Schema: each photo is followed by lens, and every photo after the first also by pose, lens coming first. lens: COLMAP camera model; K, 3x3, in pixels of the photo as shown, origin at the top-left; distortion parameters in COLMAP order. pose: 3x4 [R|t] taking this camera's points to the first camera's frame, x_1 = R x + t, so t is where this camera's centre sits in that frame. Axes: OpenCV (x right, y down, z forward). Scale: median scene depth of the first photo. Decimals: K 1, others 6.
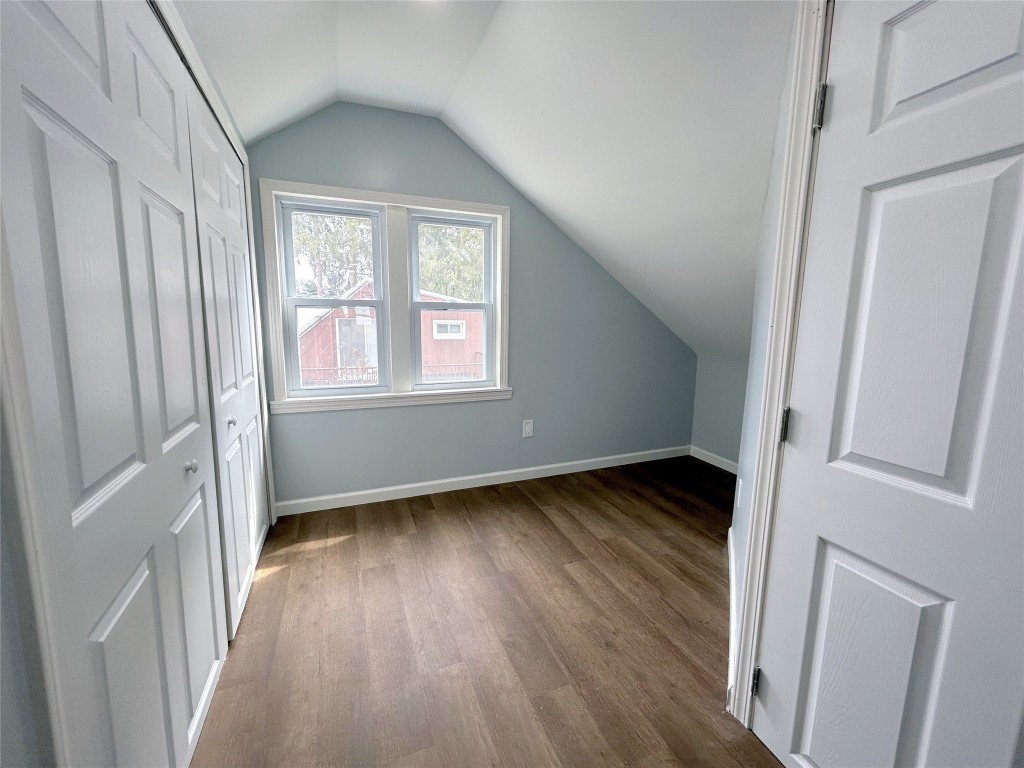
lens RADIAL K [[416.8, 0, 511.6], [0, 416.8, 380.9], [0, 0, 1]] dist [0.001479, -0.001191]
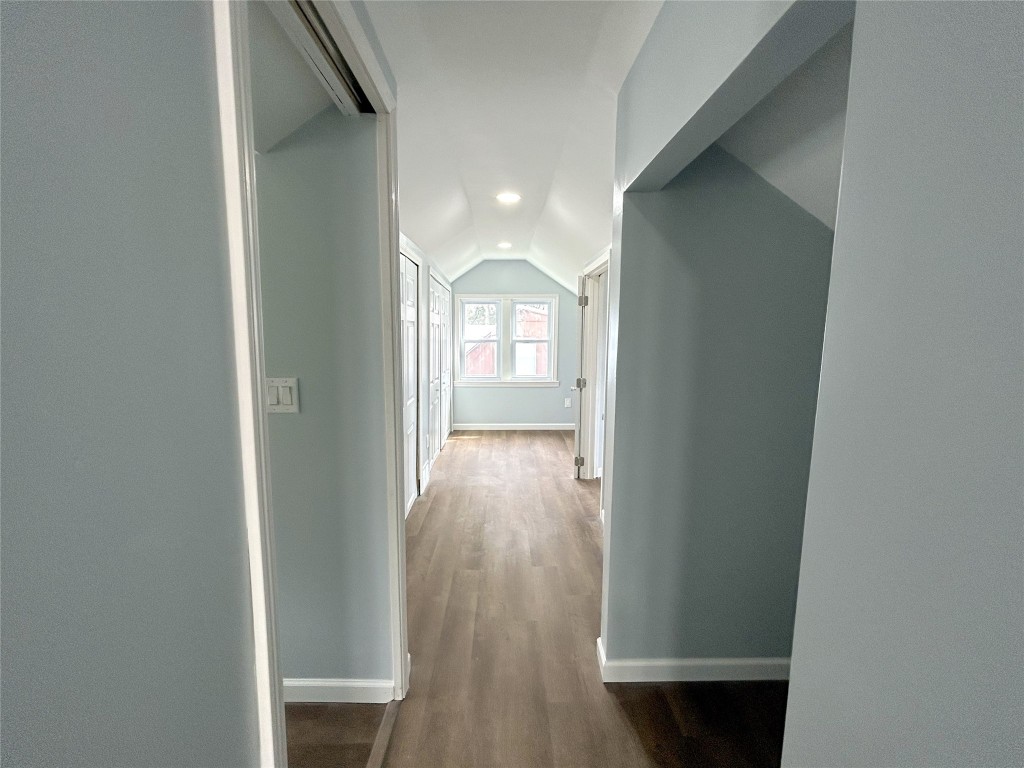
lens RADIAL K [[416.8, 0, 512.9], [0, 416.8, 380.1], [0, 0, 1]] dist [0.001479, -0.001191]
pose [[0.930130, 0.034246, -0.365630, 0.610492], [-0.045614, 0.998706, -0.022494, 0.075907], [0.364386, 0.037600, 0.930488, -1.099585]]
